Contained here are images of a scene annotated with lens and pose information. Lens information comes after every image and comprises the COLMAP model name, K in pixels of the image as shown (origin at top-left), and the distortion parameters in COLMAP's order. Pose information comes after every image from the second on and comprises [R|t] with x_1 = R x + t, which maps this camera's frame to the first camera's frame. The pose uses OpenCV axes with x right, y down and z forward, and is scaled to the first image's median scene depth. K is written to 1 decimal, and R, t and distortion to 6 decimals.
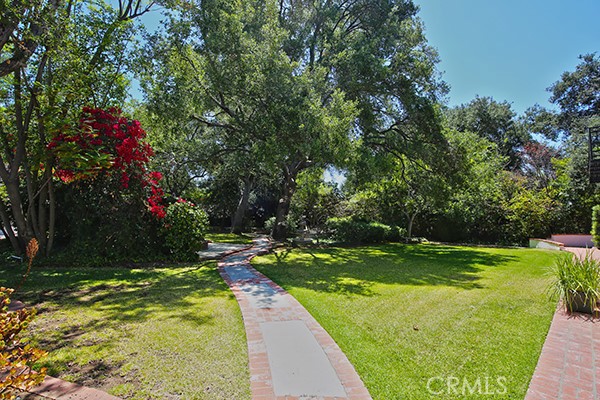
lens RADIAL K [[292.6, 0, 300.0], [0, 292.6, 200.0], [0, 0, 1]] dist [-0.000962, 0.000254]
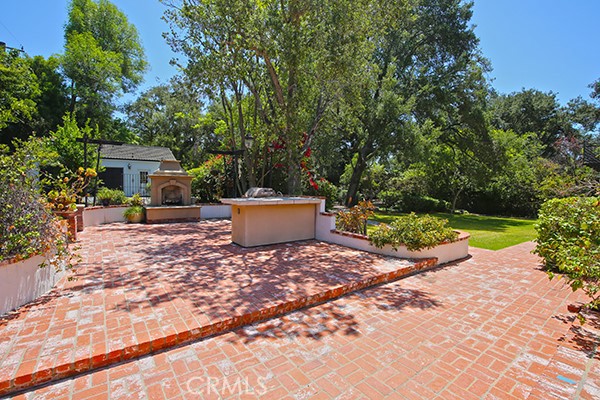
lens RADIAL K [[292.6, 0, 300.0], [0, 292.6, 200.0], [0, 0, 1]] dist [-0.000962, 0.000254]
pose [[0.994743, 0.037257, -0.095389, -0.169921], [-0.027998, 0.994927, 0.096629, -0.016097], [0.098505, -0.093450, 0.990739, -0.320192]]
